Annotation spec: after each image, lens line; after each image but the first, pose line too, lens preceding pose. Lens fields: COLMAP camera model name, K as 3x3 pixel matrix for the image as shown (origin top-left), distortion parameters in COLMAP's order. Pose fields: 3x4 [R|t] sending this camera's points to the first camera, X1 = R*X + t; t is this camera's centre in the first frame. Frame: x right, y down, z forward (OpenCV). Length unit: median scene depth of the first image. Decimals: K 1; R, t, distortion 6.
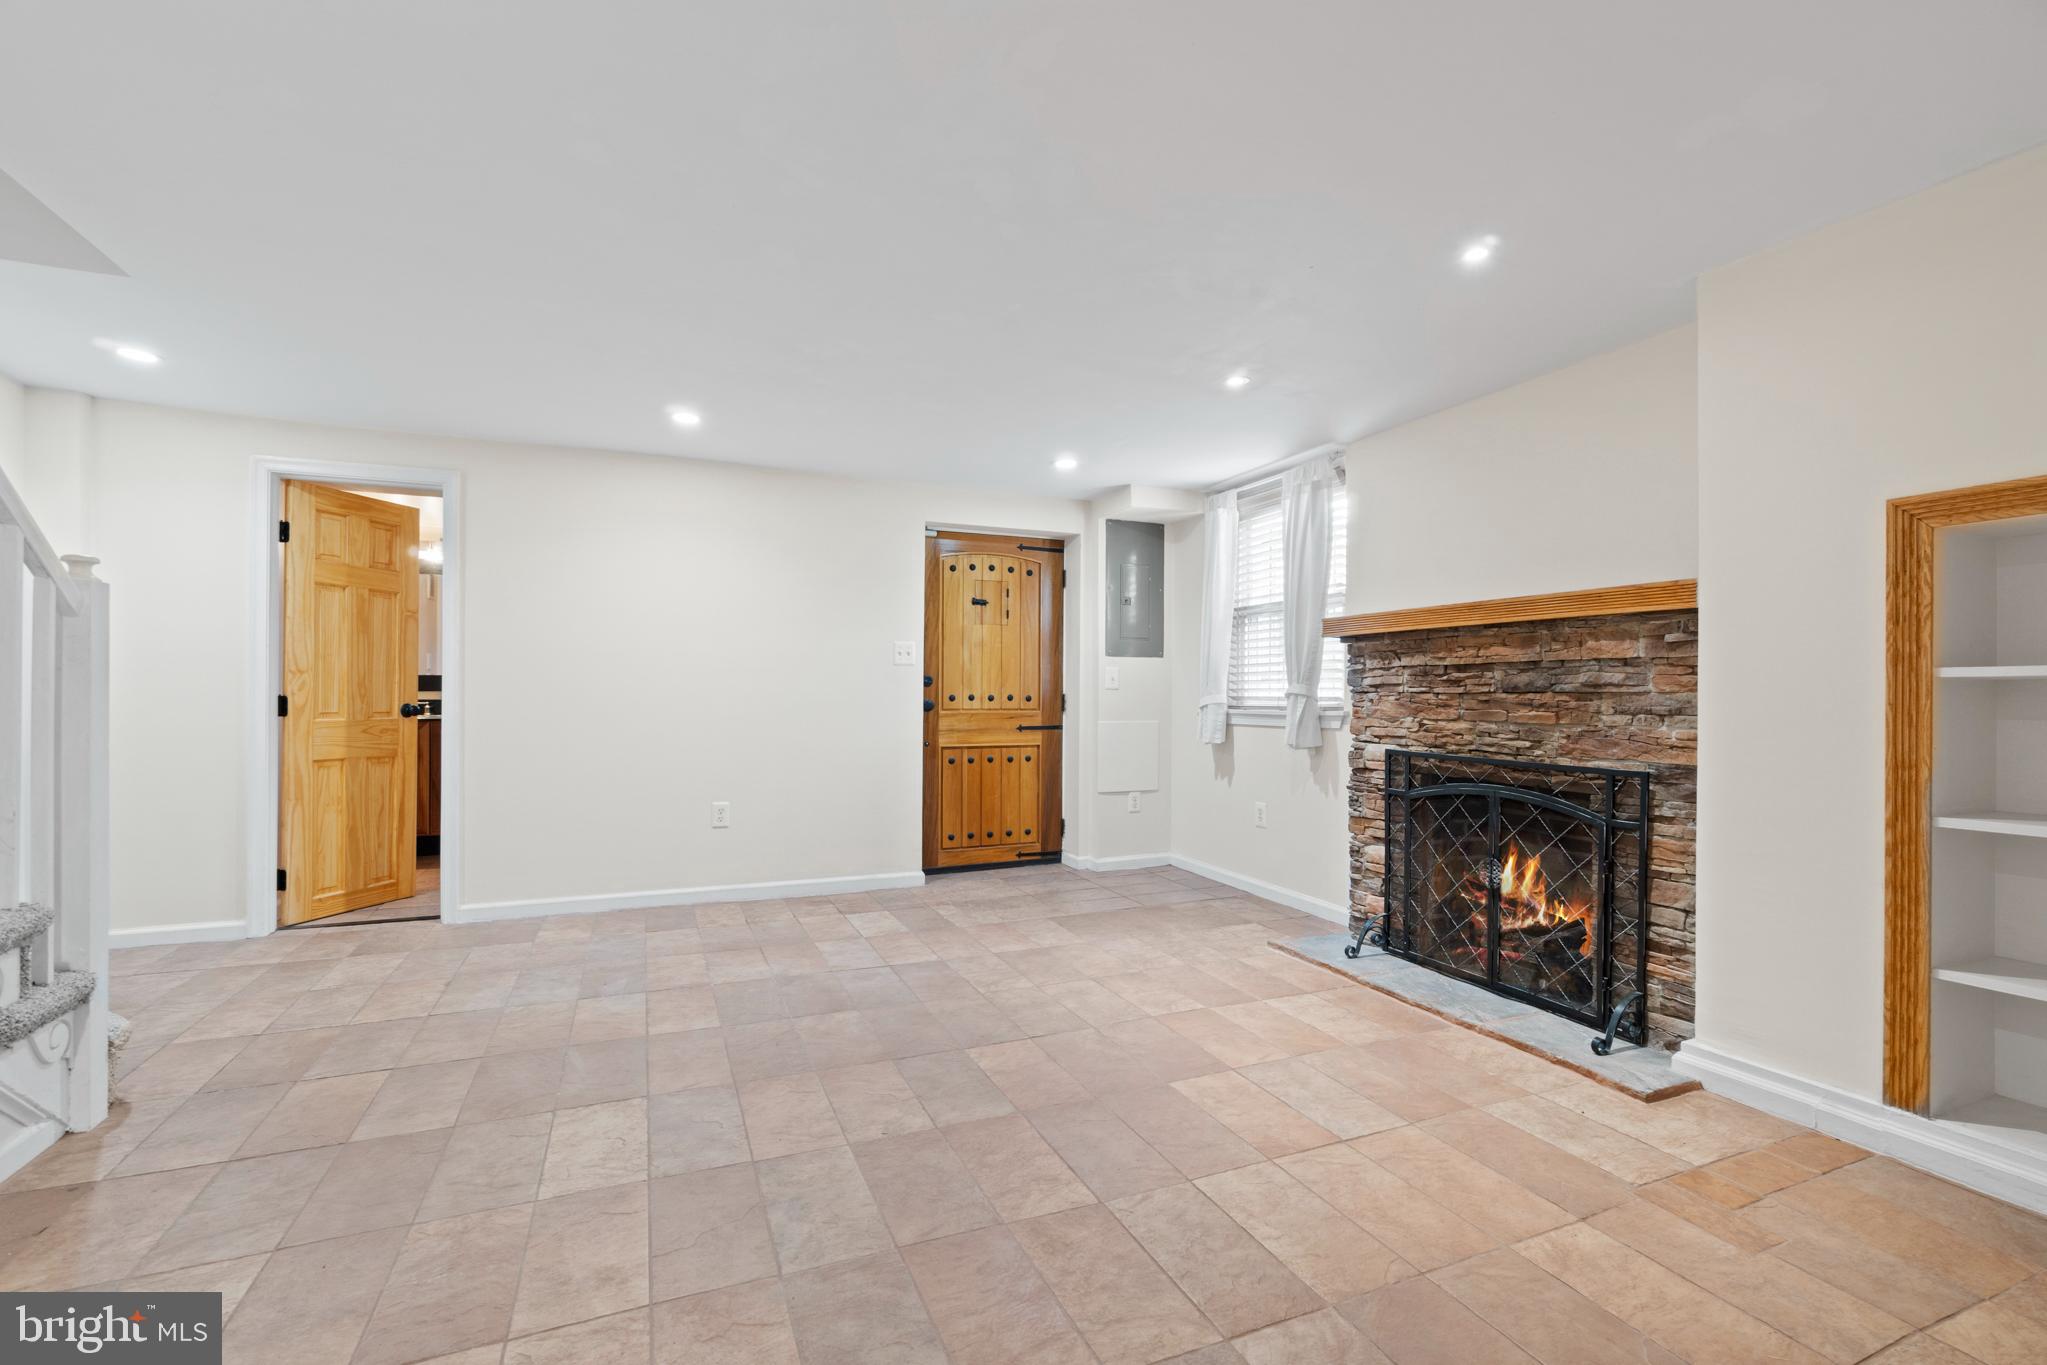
lens RADIAL K [[894.7, 0, 1015.2], [0, 894.7, 691.9], [0, 0, 1]] dist [-0.001993, 0.000046]
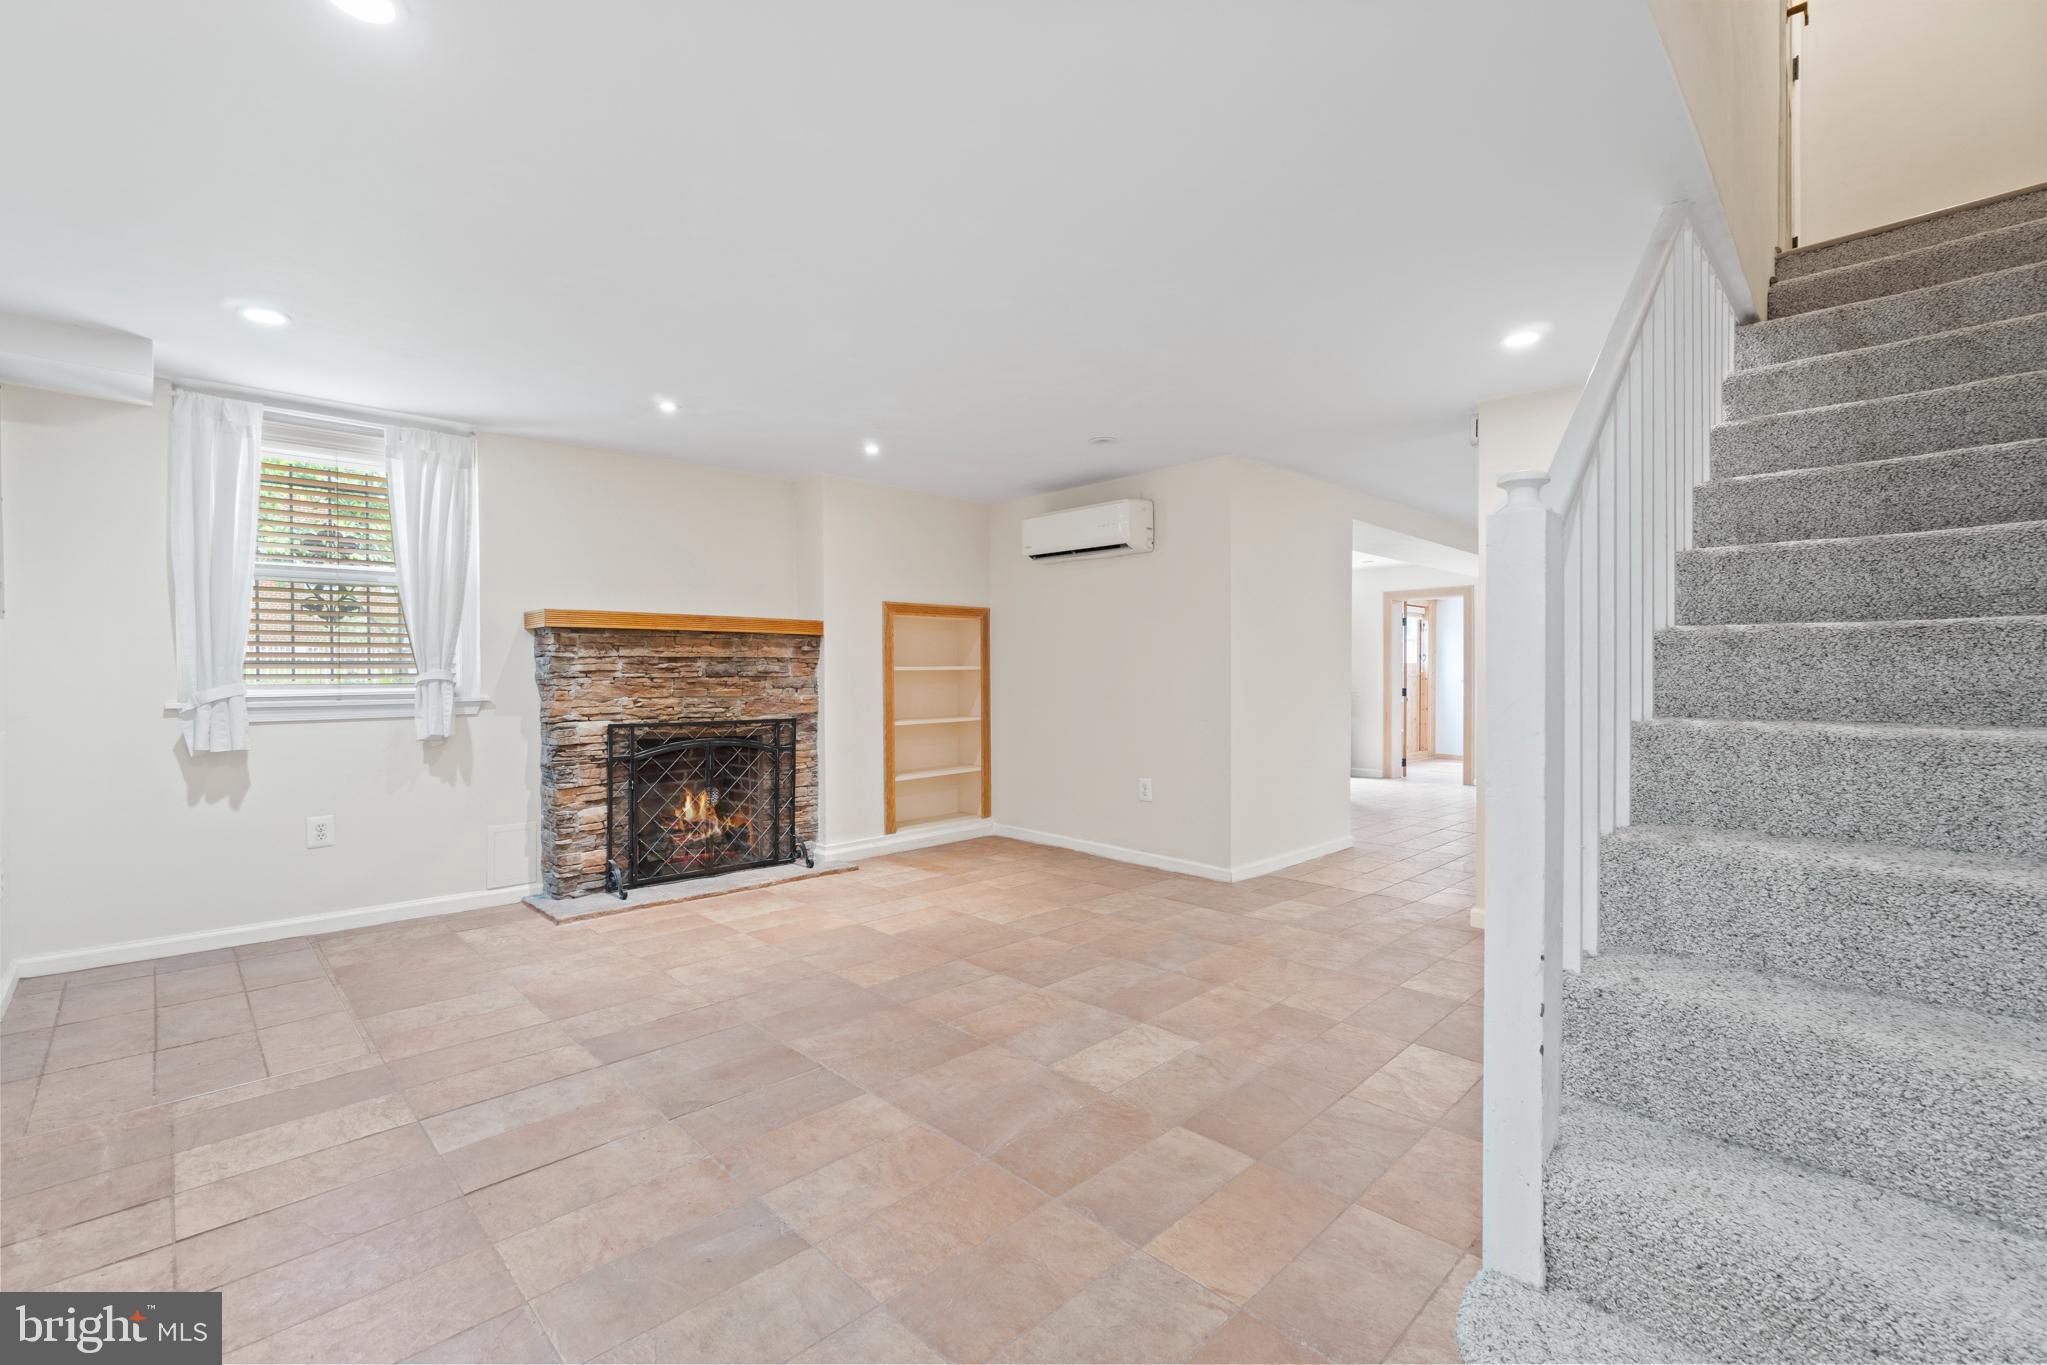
lens RADIAL K [[877.5, 0, 1016.1], [0, 877.5, 679.6], [0, 0, 1]] dist [-0.003491, 0.000757]
pose [[-0.372512, -0.011763, 0.927953, -0.971895], [-0.001755, 0.999927, 0.011971, -0.012754], [-0.928026, 0.002831, -0.372506, 1.017620]]
